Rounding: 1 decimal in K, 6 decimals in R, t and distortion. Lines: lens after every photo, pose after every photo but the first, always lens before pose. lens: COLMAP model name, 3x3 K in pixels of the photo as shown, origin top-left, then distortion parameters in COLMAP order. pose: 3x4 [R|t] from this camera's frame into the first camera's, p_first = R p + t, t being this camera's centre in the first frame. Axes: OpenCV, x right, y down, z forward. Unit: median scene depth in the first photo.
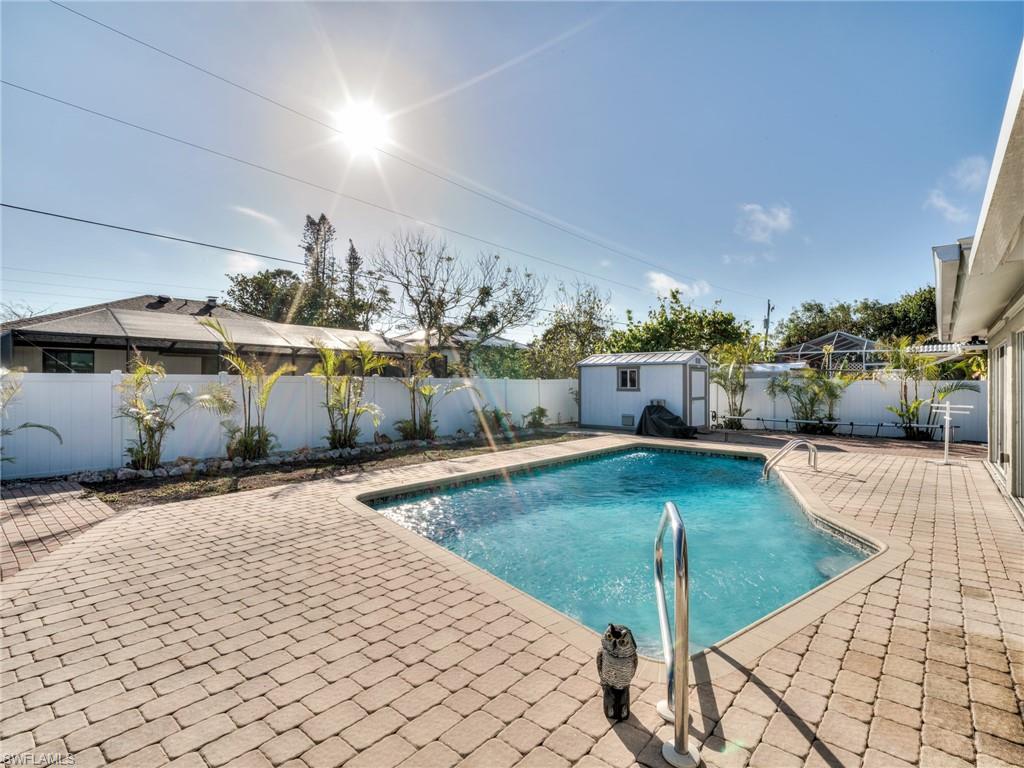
lens RADIAL K [[507.8, 0, 519.1], [0, 507.8, 384.7], [0, 0, 1]] dist [-0.003097, -0.006478]
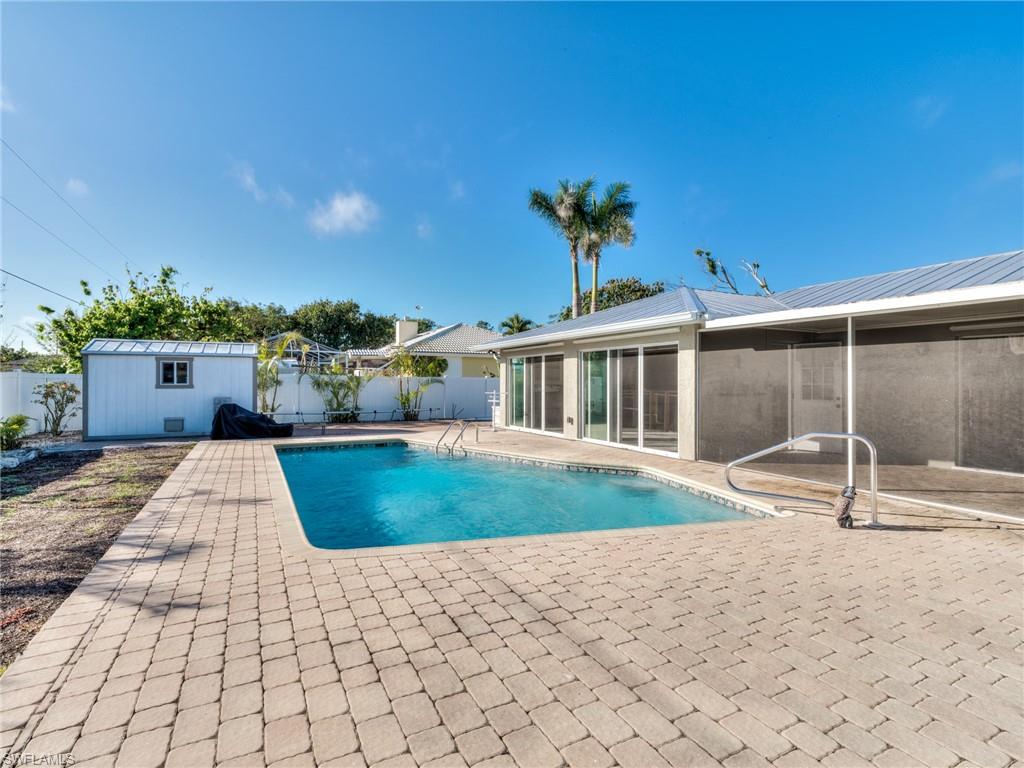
lens RADIAL K [[507.8, 0, 508.3], [0, 507.8, 381.8], [0, 0, 1]] dist [-0.003097, -0.006478]
pose [[0.391156, -0.004383, 0.920314, -0.321304], [0.002449, 0.999990, 0.003721, 0.001023], [-0.920321, 0.000799, 0.391163, 0.201867]]
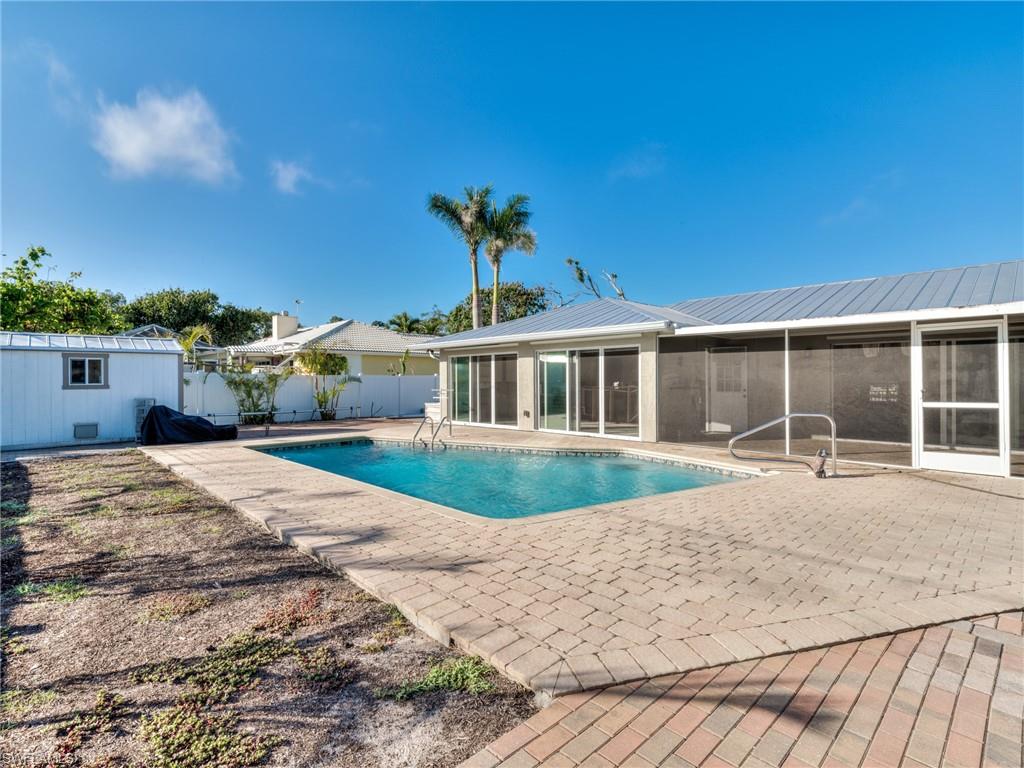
lens RADIAL K [[507.8, 0, 505.3], [0, 507.8, 380.5], [0, 0, 1]] dist [-0.003097, -0.006478]
pose [[0.110606, -0.007370, 0.993837, -0.422632], [0.007656, 0.999949, 0.006564, 0.000924], [-0.993835, 0.006883, 0.110657, 0.349010]]
